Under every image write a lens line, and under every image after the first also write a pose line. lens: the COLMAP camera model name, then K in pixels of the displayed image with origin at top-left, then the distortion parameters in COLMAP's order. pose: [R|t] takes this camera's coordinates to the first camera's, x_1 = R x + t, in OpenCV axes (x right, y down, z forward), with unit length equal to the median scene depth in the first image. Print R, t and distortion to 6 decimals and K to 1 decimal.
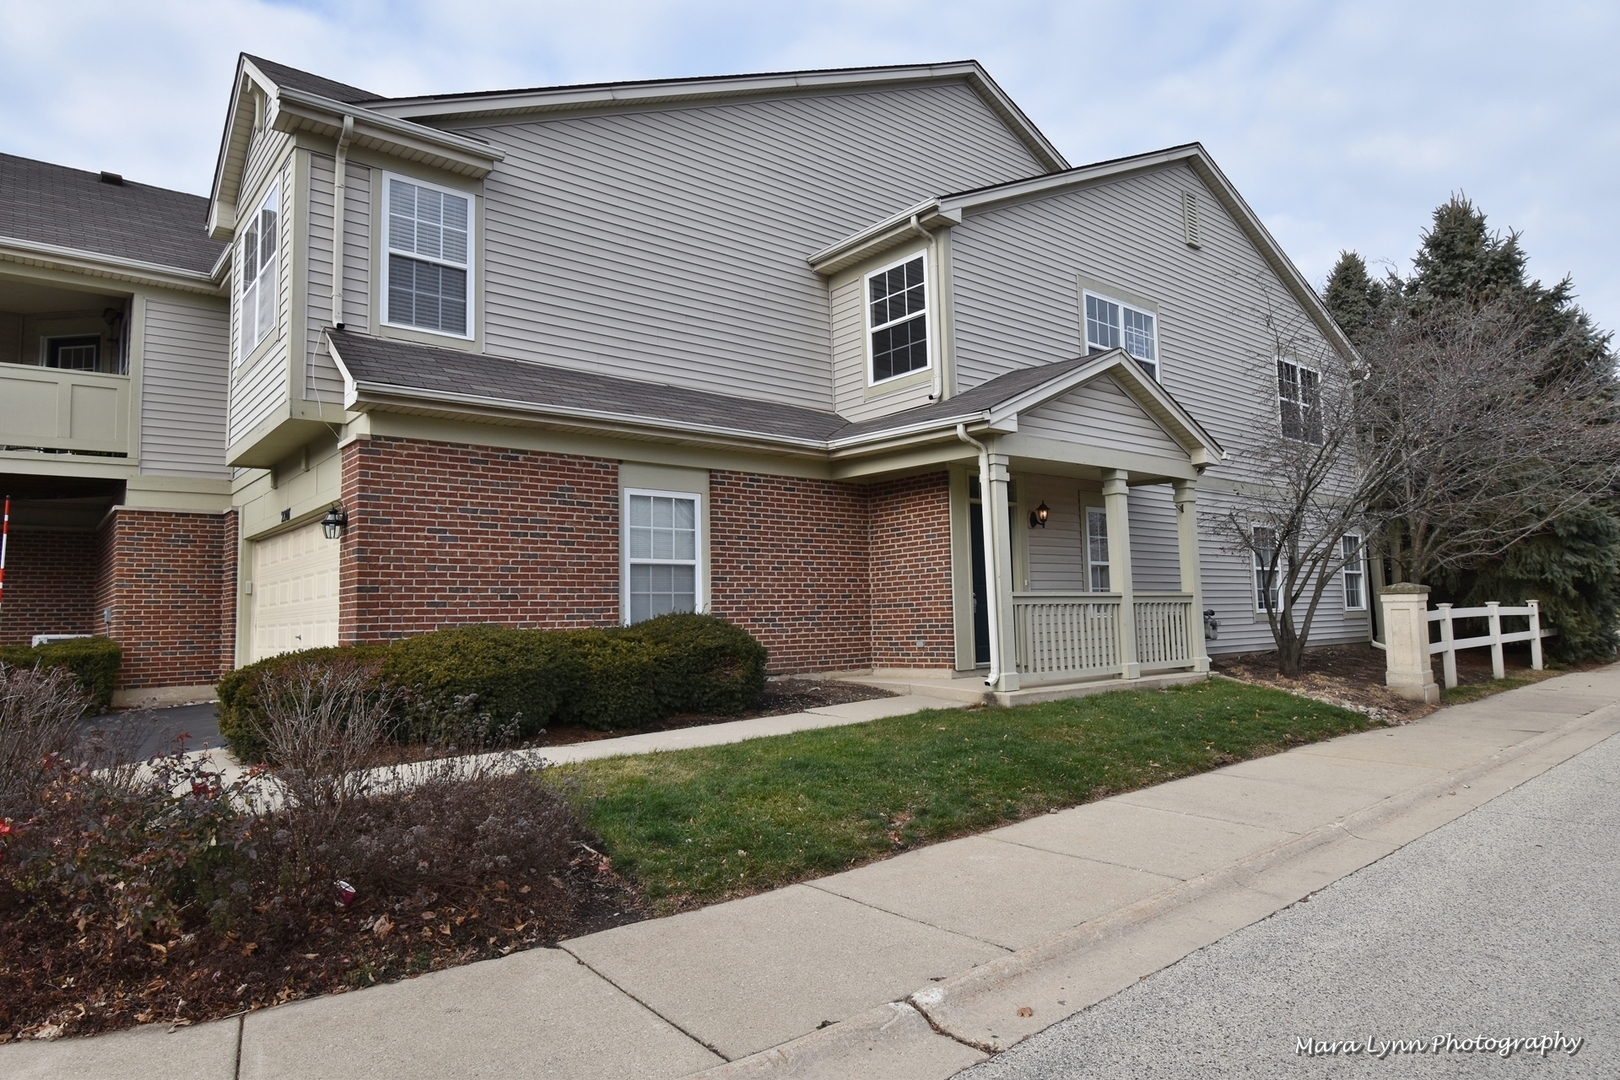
lens RADIAL K [[970.0, 0, 810.0], [0, 970.0, 540.0], [0, 0, 1]] dist [-0.000083, -0.000430]
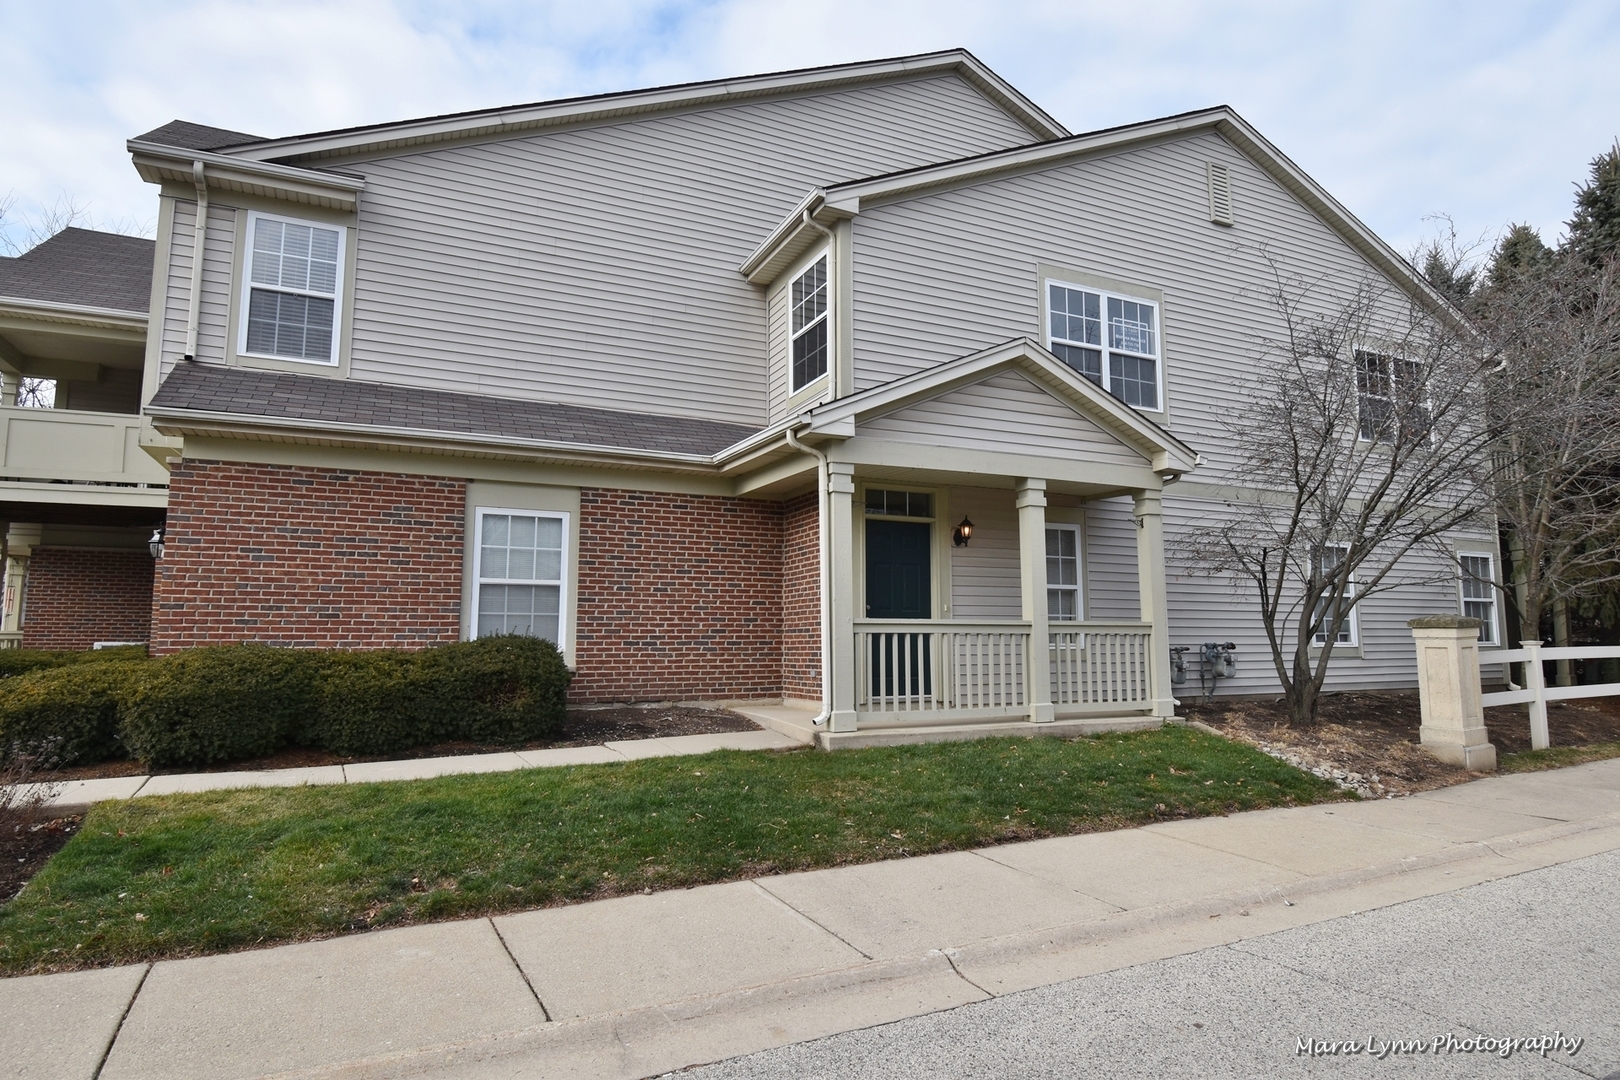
lens RADIAL K [[910.3, 0, 810.0], [0, 910.3, 540.0], [0, 0, 1]] dist [0.006361, -0.015708]
pose [[0.967704, -0.005715, -0.252026, 0.370767], [-0.000599, 0.999688, -0.024972, 0.003057], [0.252090, 0.024316, 0.967398, 0.186550]]
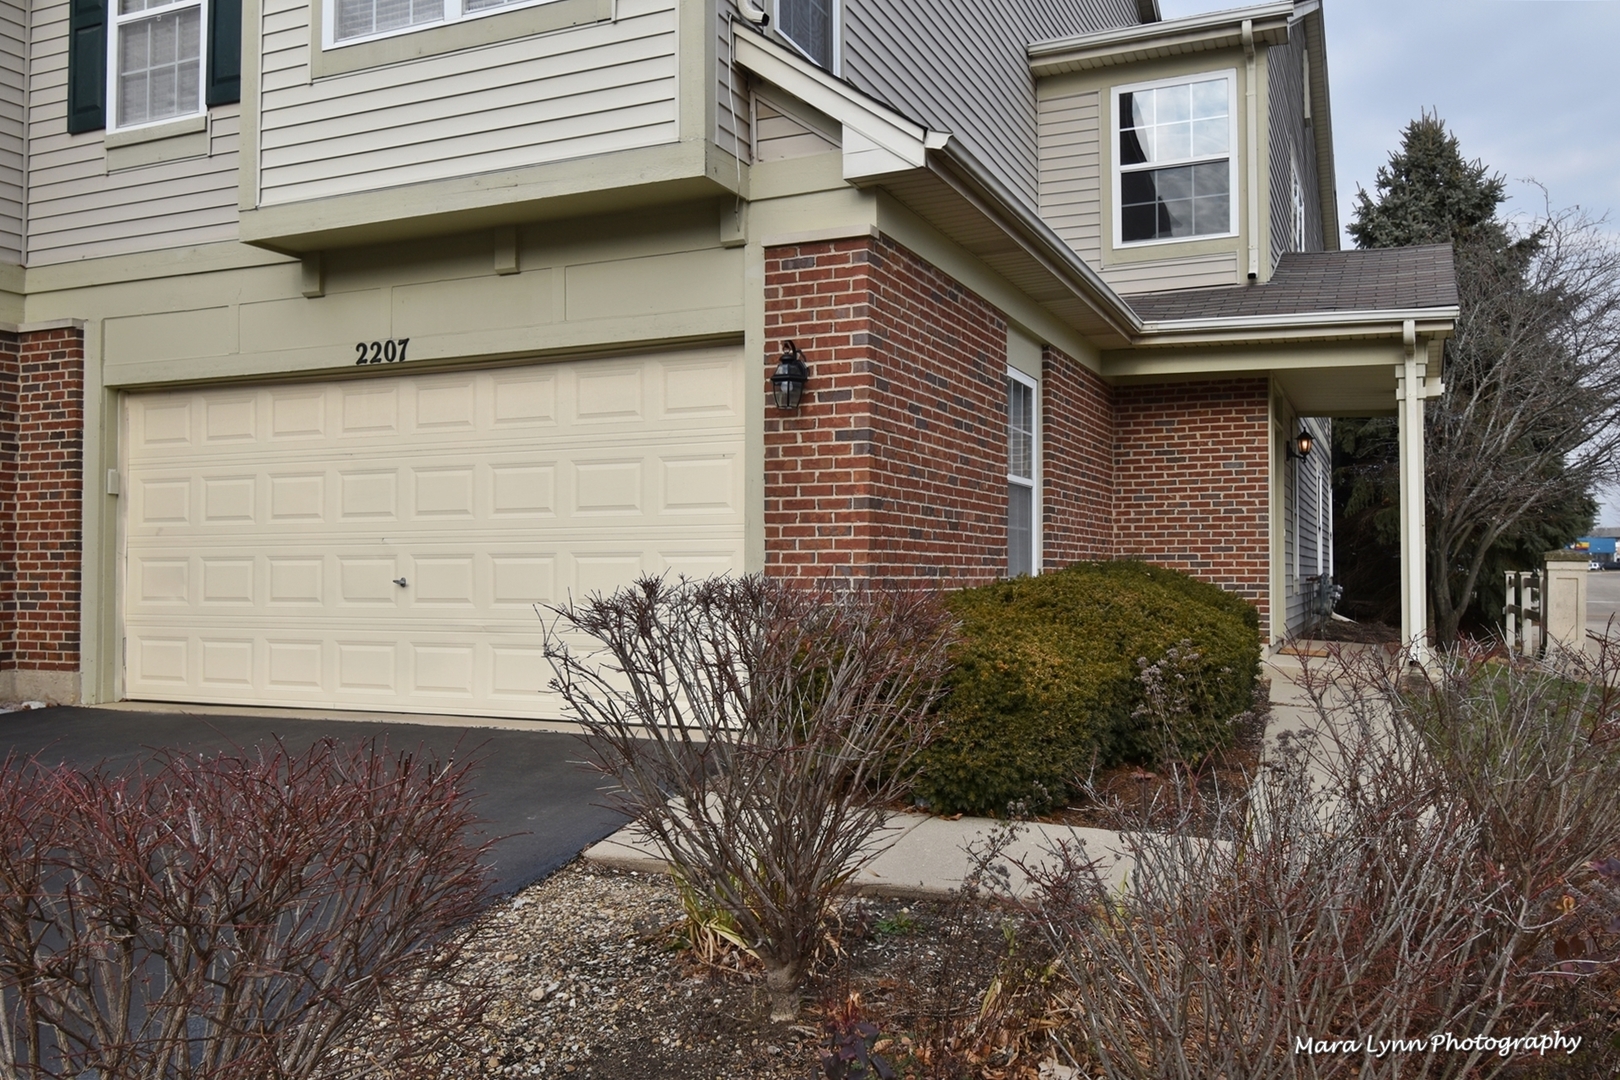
lens RADIAL K [[1323.3, 0, 810.0], [0, 1323.3, 540.0], [0, 0, 1]] dist [0.002813, 0.000567]
pose [[0.898127, 0.036681, 0.438203, -0.679845], [-0.060457, 0.997352, 0.040425, 0.035743], [-0.435560, -0.062799, 0.897966, 0.261809]]
